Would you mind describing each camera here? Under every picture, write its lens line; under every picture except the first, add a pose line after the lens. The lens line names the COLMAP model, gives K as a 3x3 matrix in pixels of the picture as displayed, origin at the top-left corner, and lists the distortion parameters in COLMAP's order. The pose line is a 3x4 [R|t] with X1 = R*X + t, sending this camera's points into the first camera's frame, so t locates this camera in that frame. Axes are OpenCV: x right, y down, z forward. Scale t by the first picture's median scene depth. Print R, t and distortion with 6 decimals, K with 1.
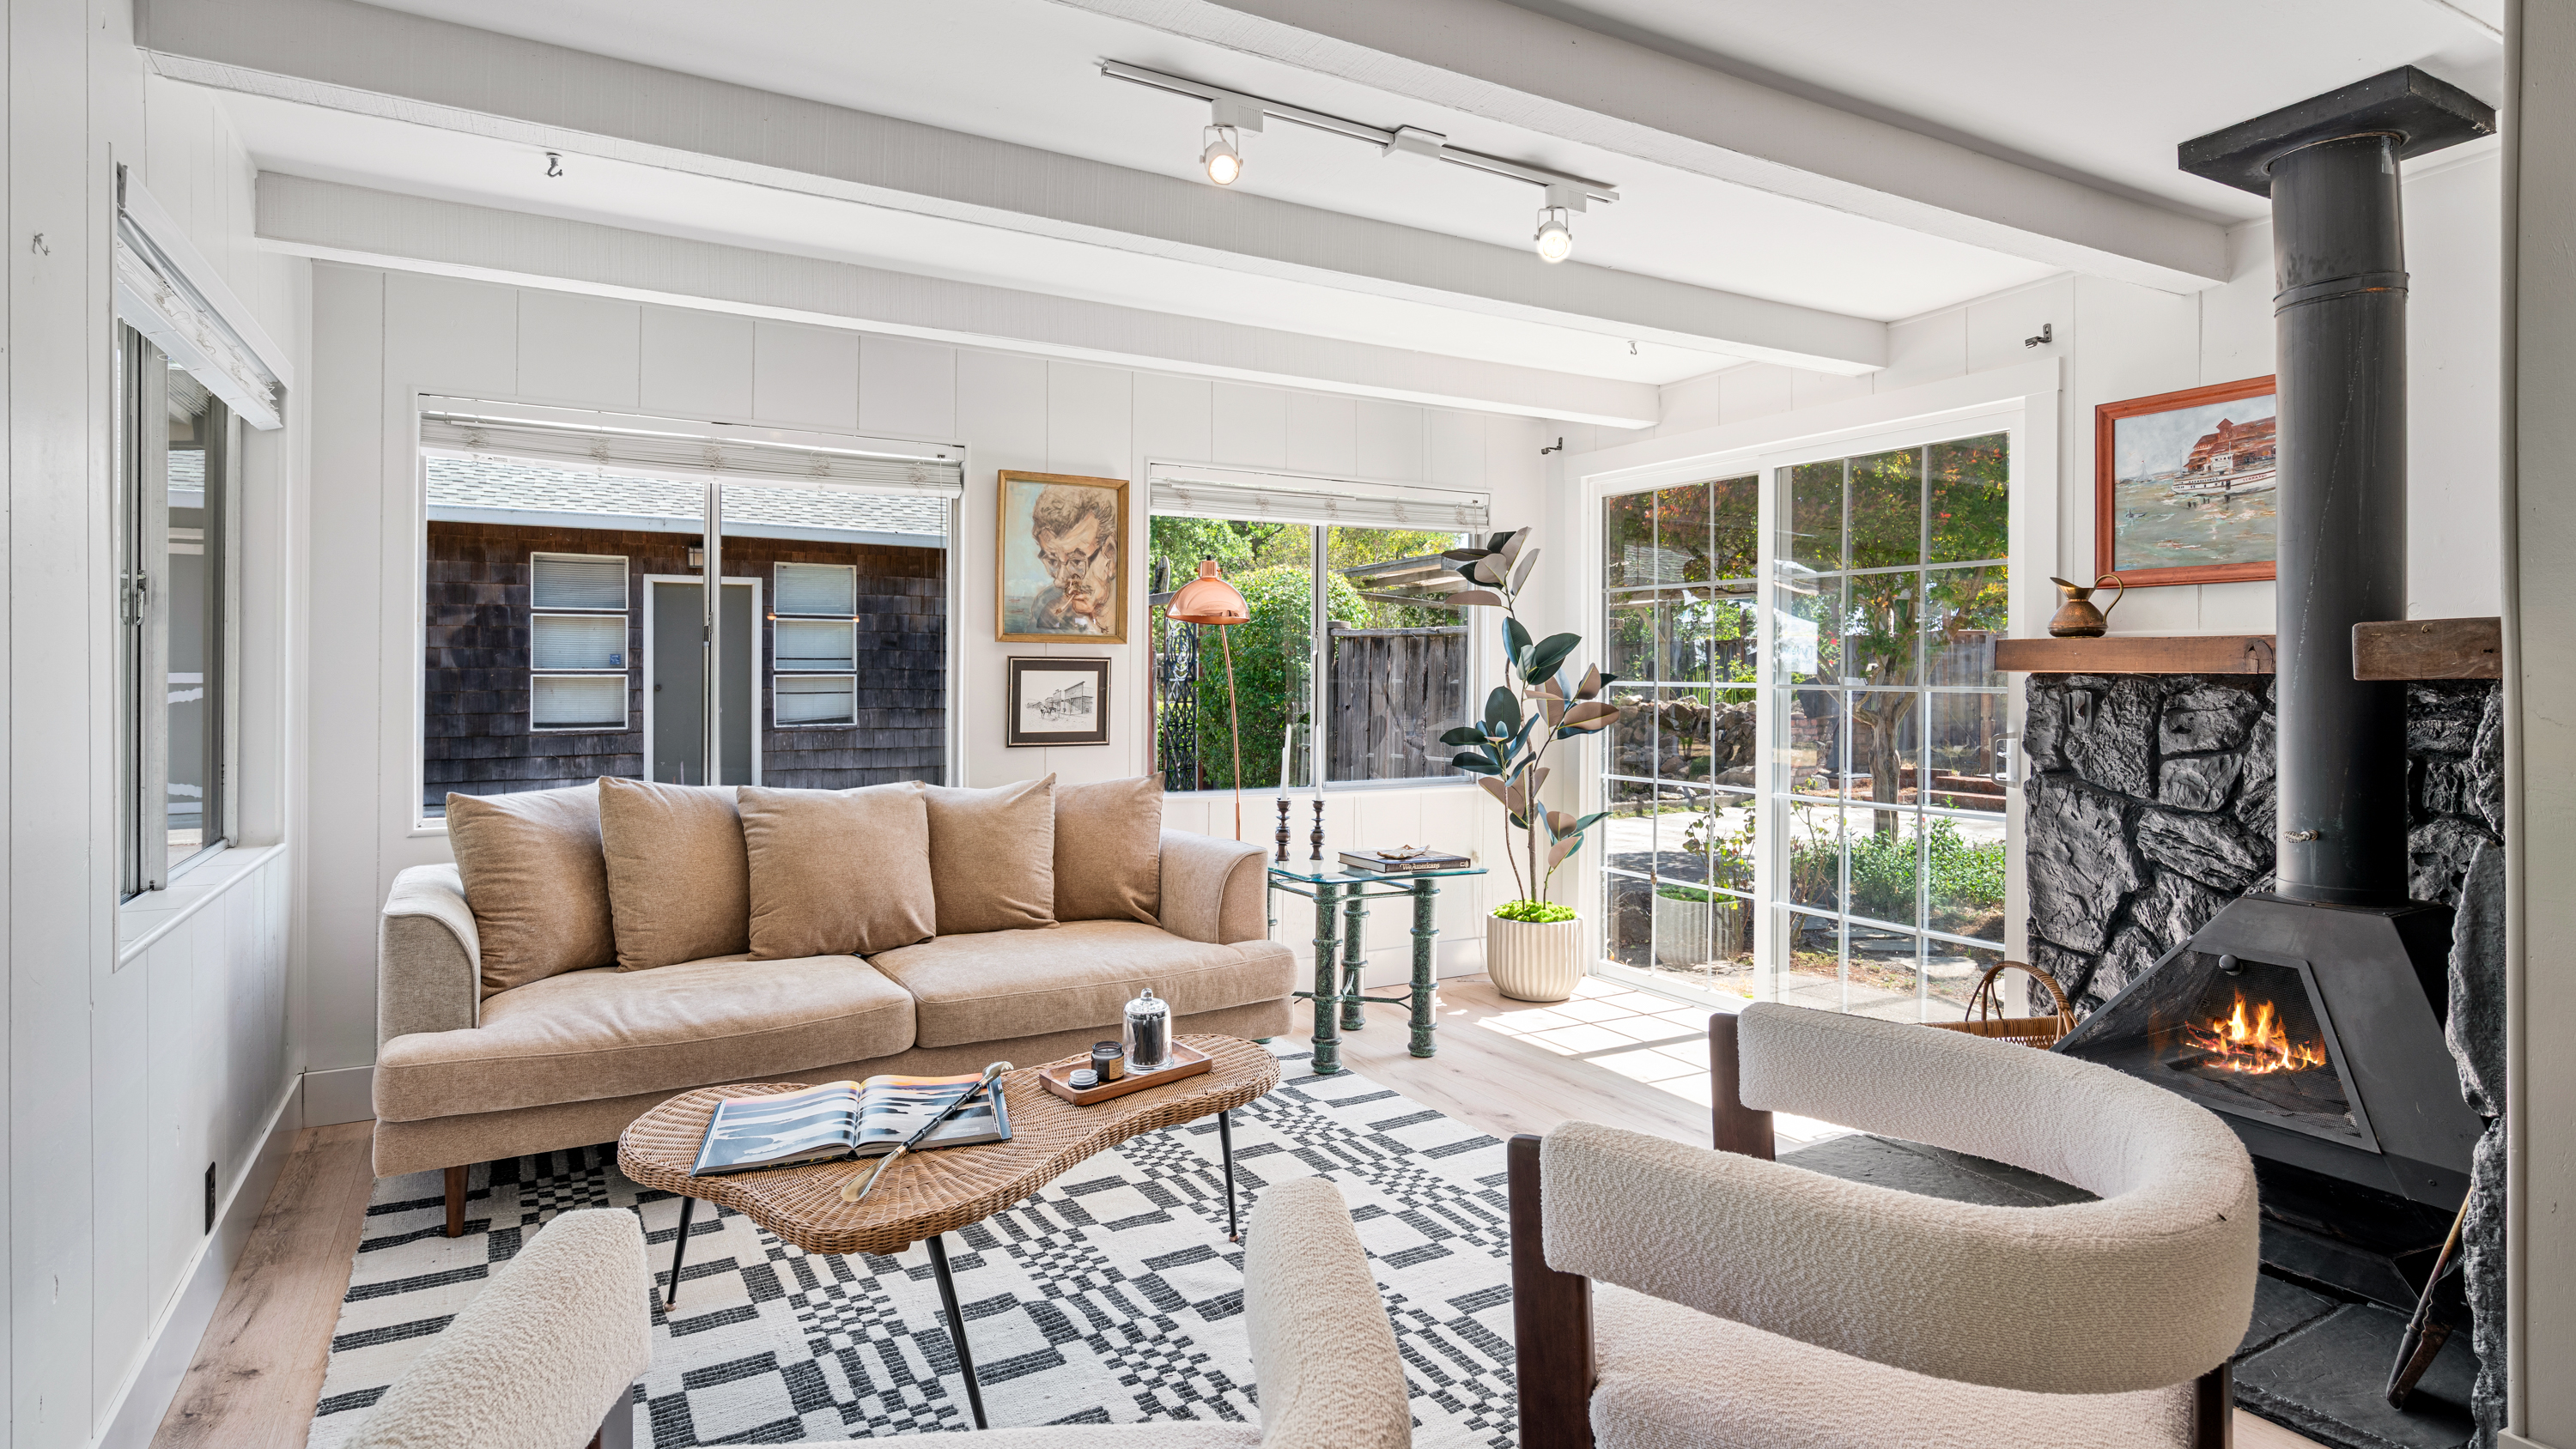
lens RADIAL K [[1374.4, 0, 1277.3], [0, 1374.4, 676.7], [0, 0, 1]] dist [0.000542, -0.000021]
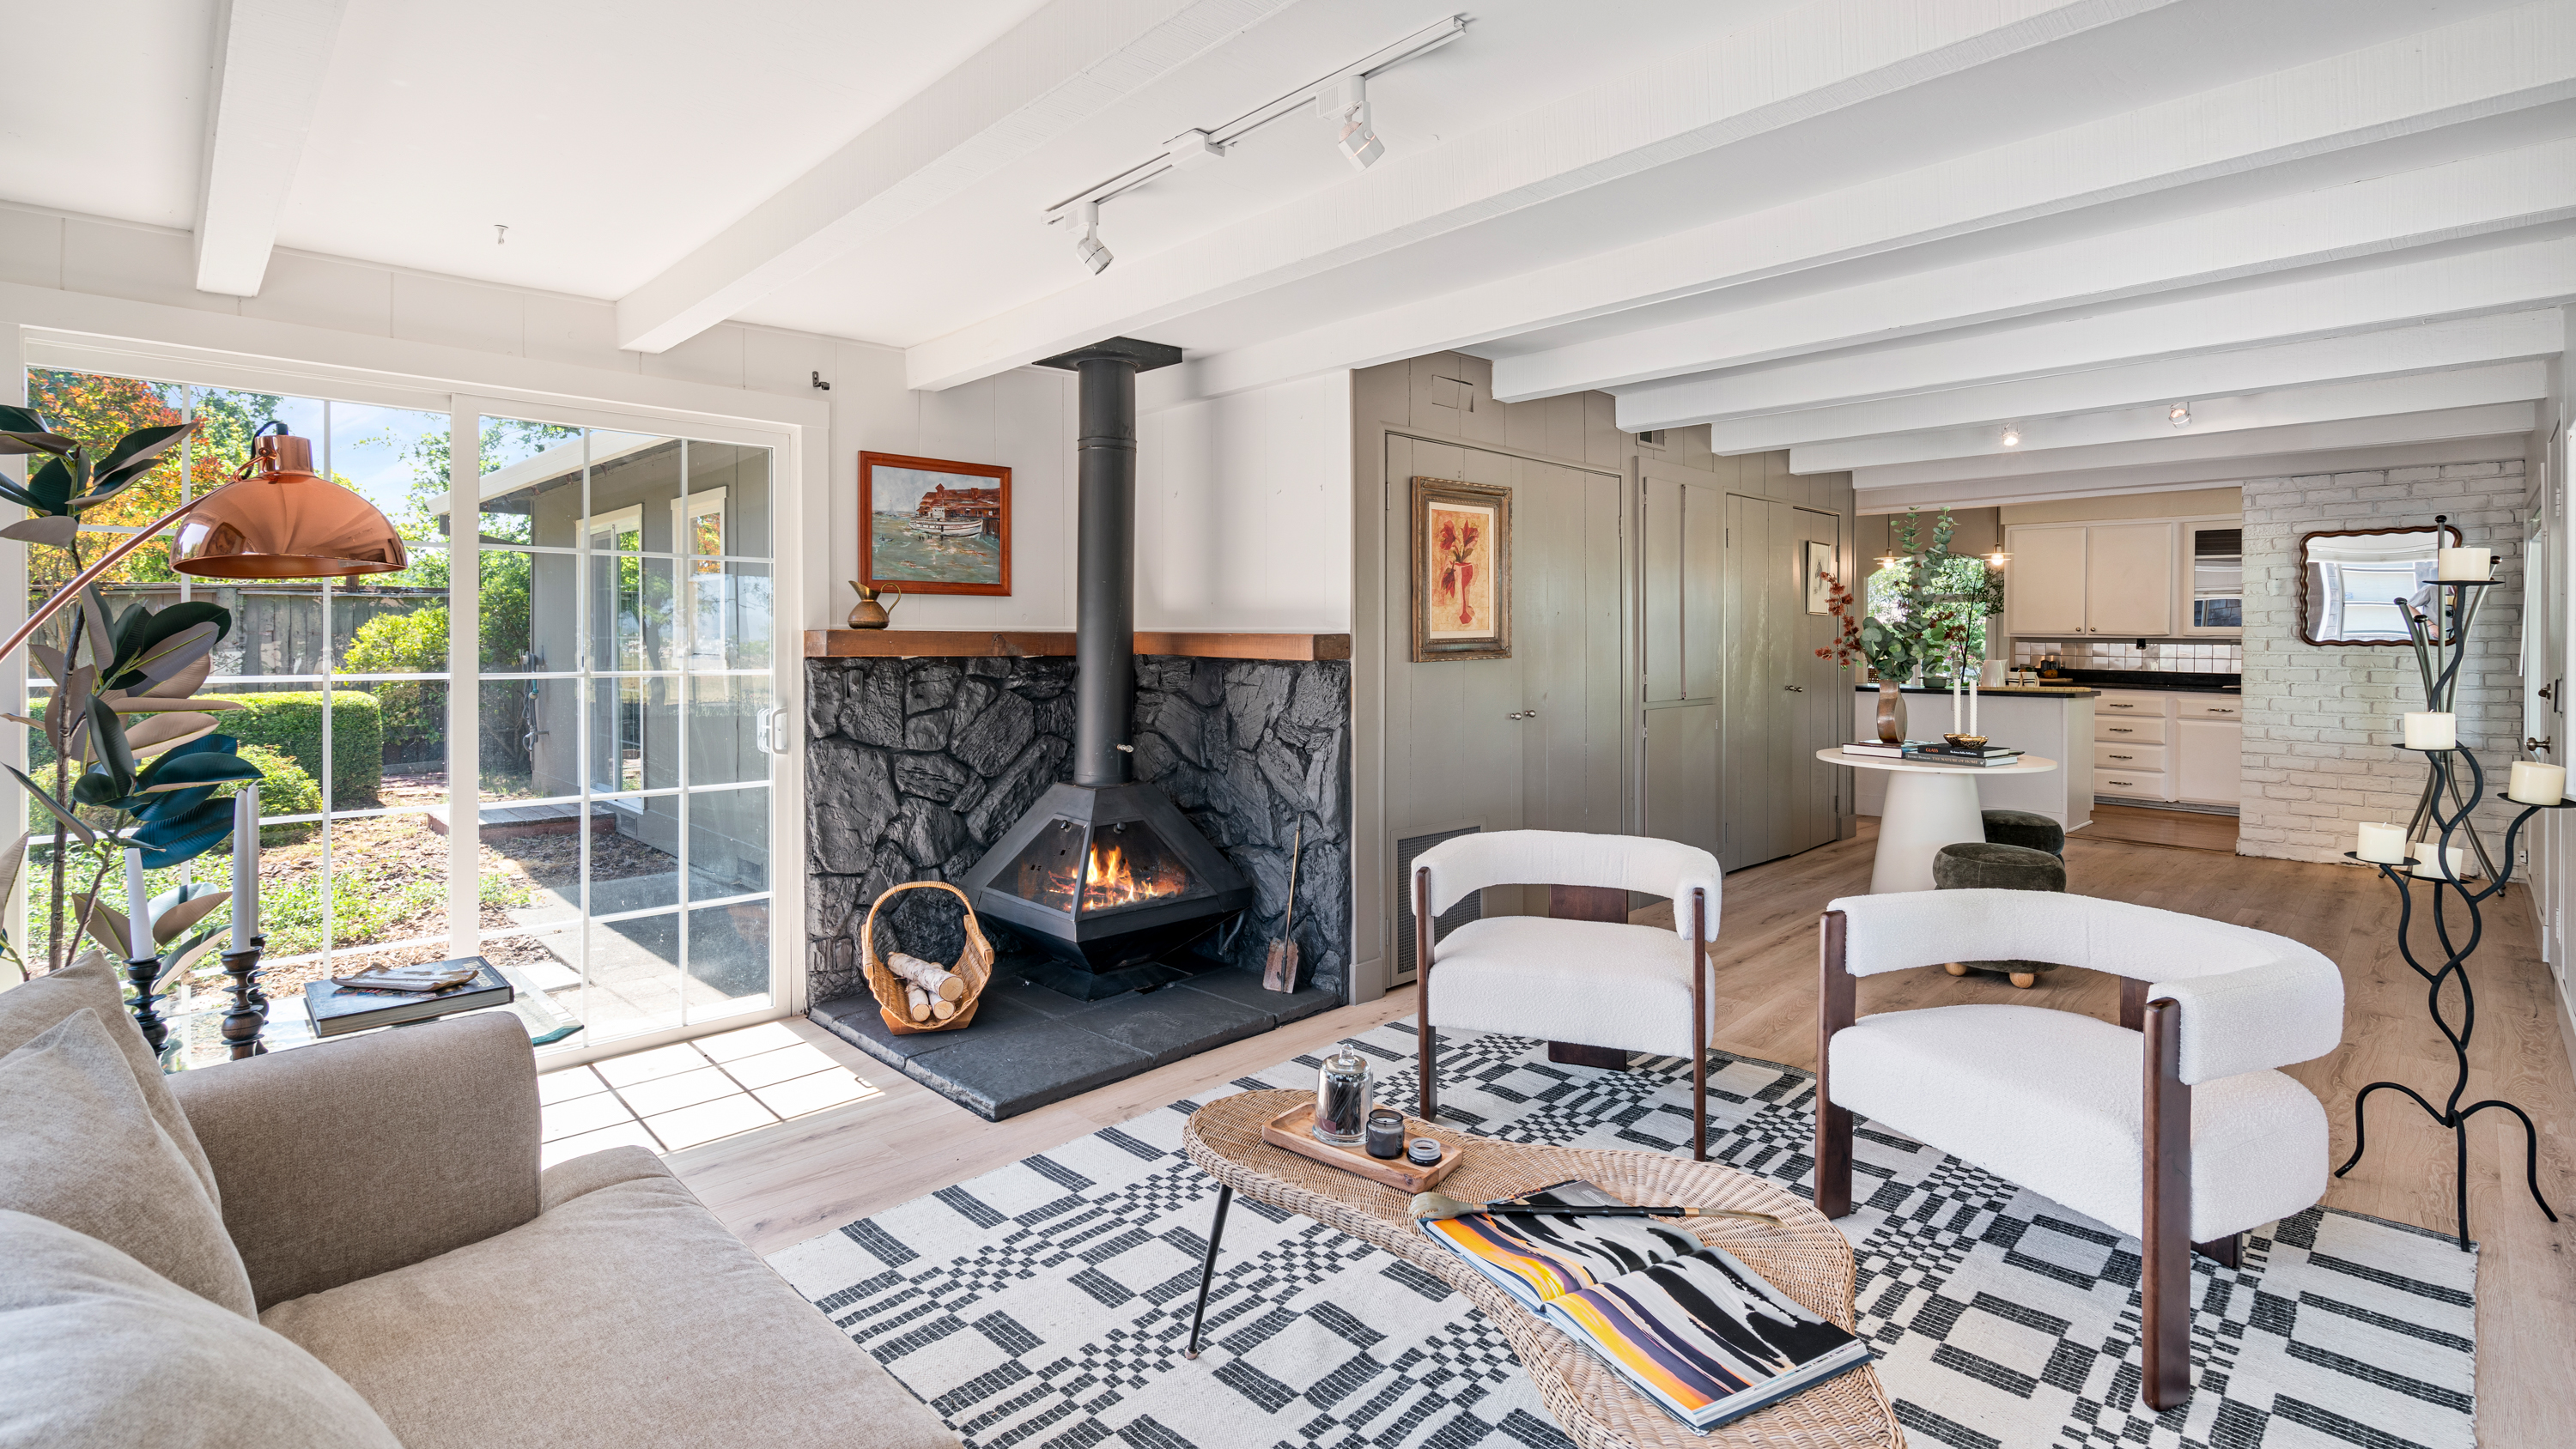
lens RADIAL K [[1160.5, 0, 1279.3], [0, 1160.5, 653.8], [0, 0, 1]] dist [-0.003234, 0.000319]
pose [[-0.260092, -0.010553, 0.965526, -0.587604], [0.002911, 0.999927, 0.011713, -0.017457], [-0.965580, 0.005857, -0.260042, 0.934845]]
